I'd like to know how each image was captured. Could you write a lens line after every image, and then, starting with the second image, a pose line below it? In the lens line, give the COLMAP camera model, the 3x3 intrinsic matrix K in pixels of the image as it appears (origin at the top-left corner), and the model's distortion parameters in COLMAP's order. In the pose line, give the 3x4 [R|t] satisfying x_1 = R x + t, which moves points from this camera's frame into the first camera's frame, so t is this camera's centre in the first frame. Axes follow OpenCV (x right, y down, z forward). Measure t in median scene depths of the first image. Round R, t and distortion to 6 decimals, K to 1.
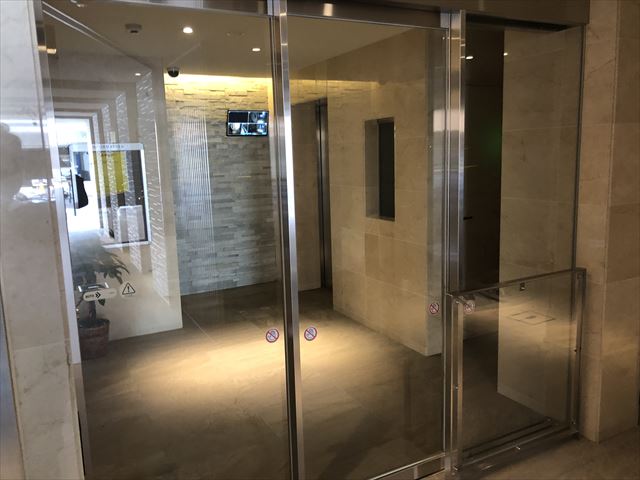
lens RADIAL K [[527.4, 0, 324.0], [0, 527.4, 245.0], [0, 0, 1]] dist [0.039219, -0.035607]
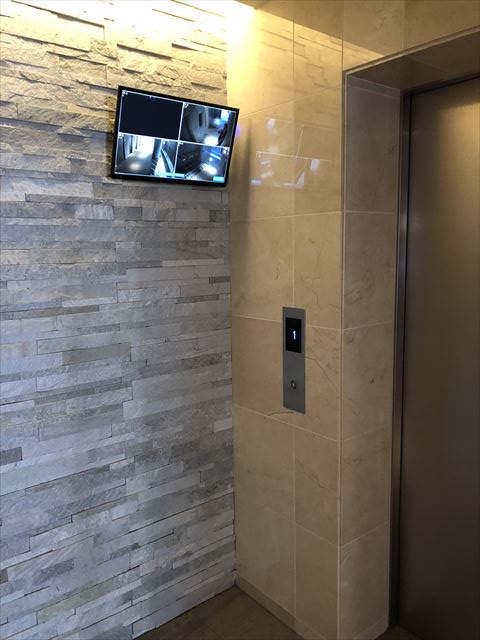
lens RADIAL K [[527.4, 0, 240.5], [0, 527.4, 321.0], [0, 0, 1]] dist [0.039219, -0.035607]
pose [[0.981636, -0.010850, 0.190456, -0.167052], [0.018056, 0.999183, -0.036145, -0.110495], [-0.189908, 0.038920, 0.981030, 0.681882]]
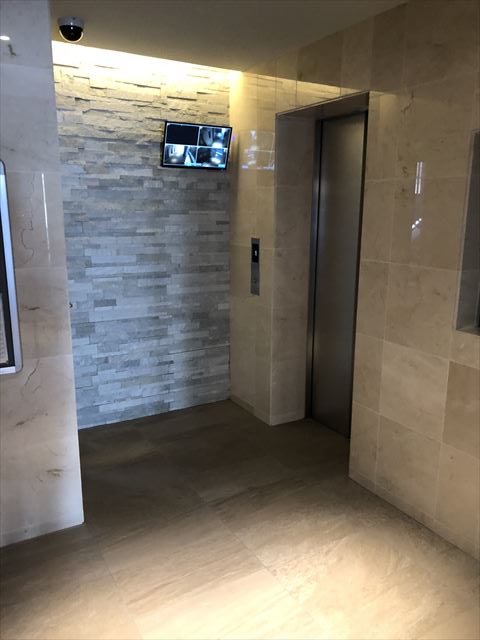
lens RADIAL K [[527.4, 0, 246.0], [0, 527.4, 331.0], [0, 0, 1]] dist [0.039219, -0.035607]
pose [[0.998651, 0.029191, 0.042943, -0.107621], [-0.031471, 0.998076, 0.053414, -0.055571], [-0.041302, -0.054694, 0.997649, 0.386047]]
